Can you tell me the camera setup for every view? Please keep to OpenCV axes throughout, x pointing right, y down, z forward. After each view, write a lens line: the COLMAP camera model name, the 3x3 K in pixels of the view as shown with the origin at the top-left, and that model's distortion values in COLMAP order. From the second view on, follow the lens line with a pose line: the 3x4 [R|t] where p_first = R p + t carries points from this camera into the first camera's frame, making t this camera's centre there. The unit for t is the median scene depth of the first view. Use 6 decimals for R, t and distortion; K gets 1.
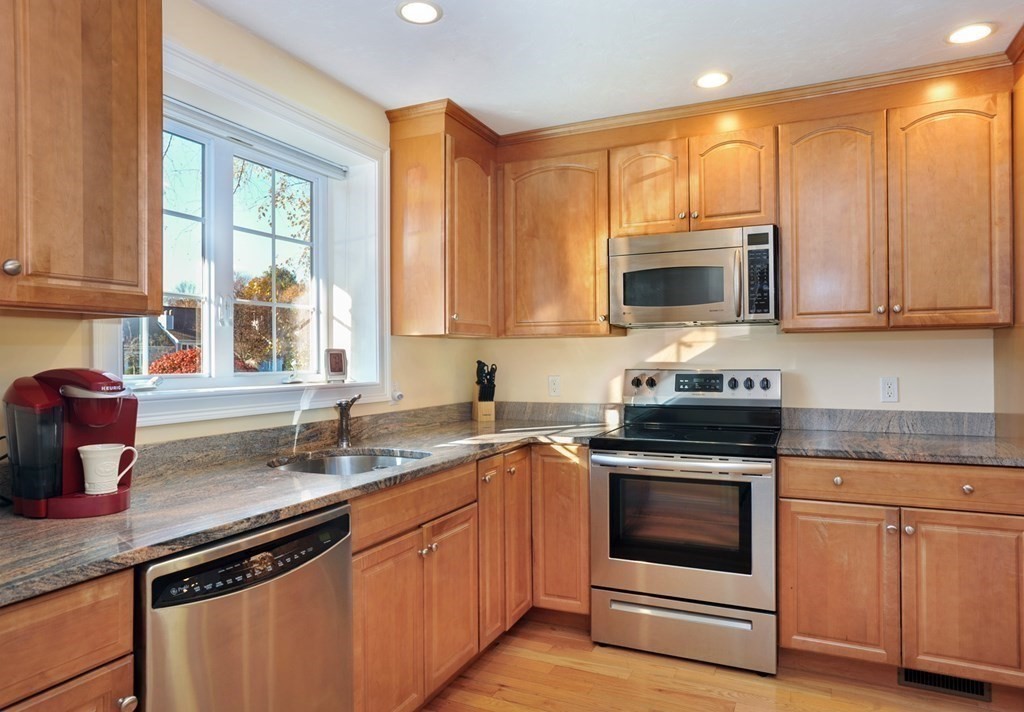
lens RADIAL K [[640.5, 0, 512.8], [0, 640.5, 356.0], [0, 0, 1]] dist [-0.007049, 0.003912]
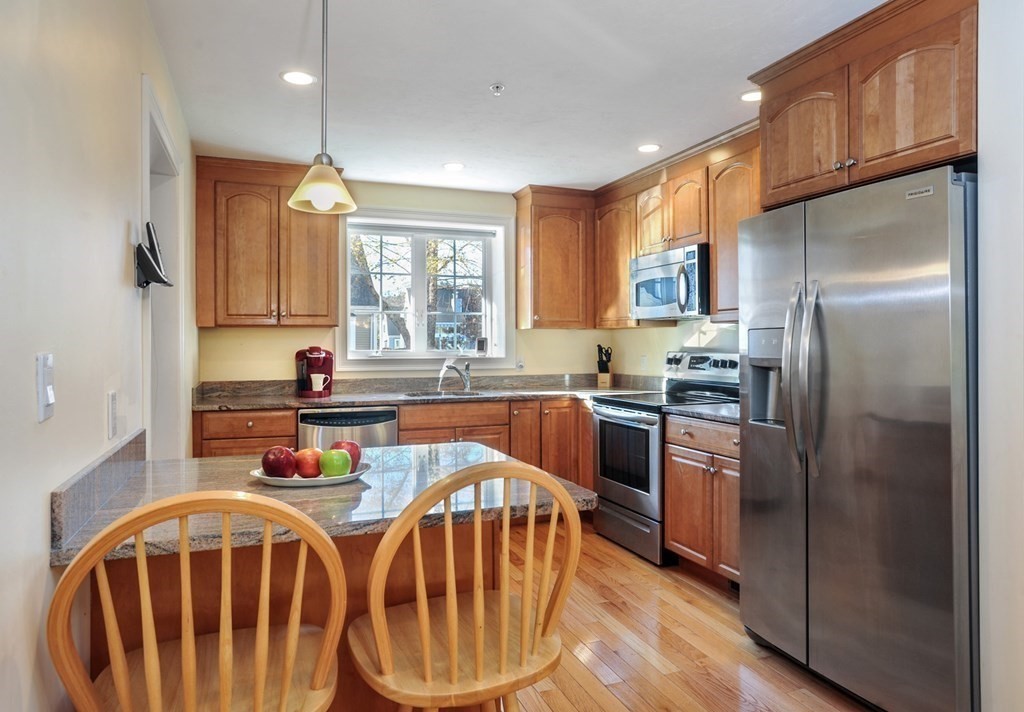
lens RADIAL K [[640.5, 0, 475.5], [0, 640.5, 341.5], [0, 0, 1]] dist [-0.007049, 0.003912]
pose [[0.699553, 0.002071, -0.714578, 1.138412], [0.001685, 0.999988, 0.004547, -0.009956], [0.714579, -0.004385, 0.699541, -0.292099]]
